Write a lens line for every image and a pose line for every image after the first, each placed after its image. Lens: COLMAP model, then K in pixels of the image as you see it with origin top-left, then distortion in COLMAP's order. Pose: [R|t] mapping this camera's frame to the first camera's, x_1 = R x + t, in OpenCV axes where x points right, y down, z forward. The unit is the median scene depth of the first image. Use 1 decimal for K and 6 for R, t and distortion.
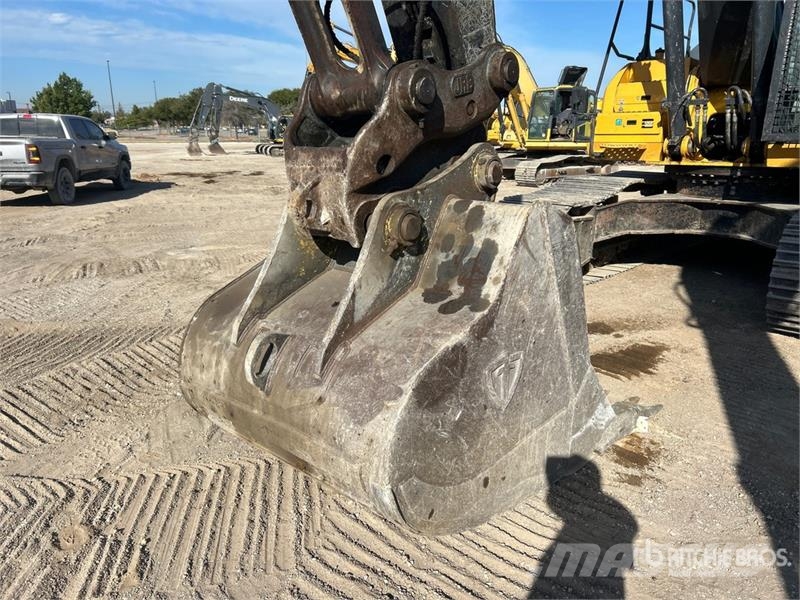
lens RADIAL K [[604.2, 0, 404.0], [0, 604.2, 294.3], [0, 0, 1]] dist [0.051079, -0.059539]
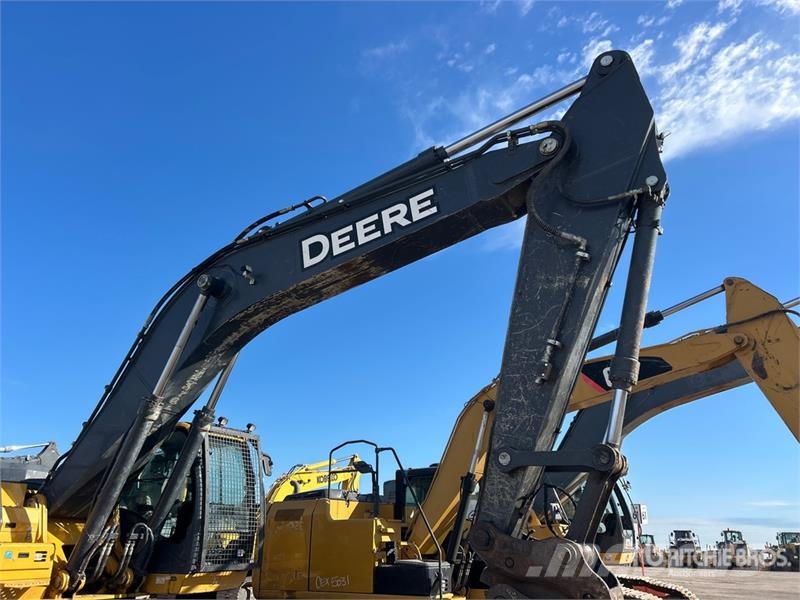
lens RADIAL K [[608.7, 0, 411.2], [0, 608.7, 297.0], [0, 0, 1]] dist [0.046359, -0.052262]
pose [[-0.244674, 0.360565, 0.900071, -0.714291], [0.247304, 0.920790, -0.301638, -0.231992], [-0.937537, 0.148788, -0.314463, 0.740824]]
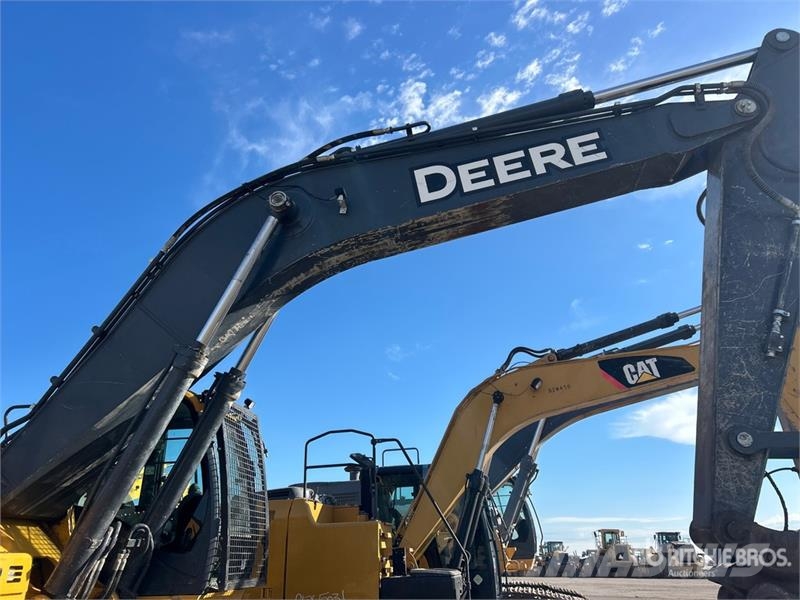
lens RADIAL K [[604.9, 0, 414.2], [0, 604.9, 298.6], [0, 0, 1]] dist [0.047650, -0.057145]
pose [[-0.567422, 0.330154, 0.754341, -0.346356], [0.231739, 0.943100, -0.238453, -0.311957], [-0.790145, 0.039506, -0.611646, 1.081380]]
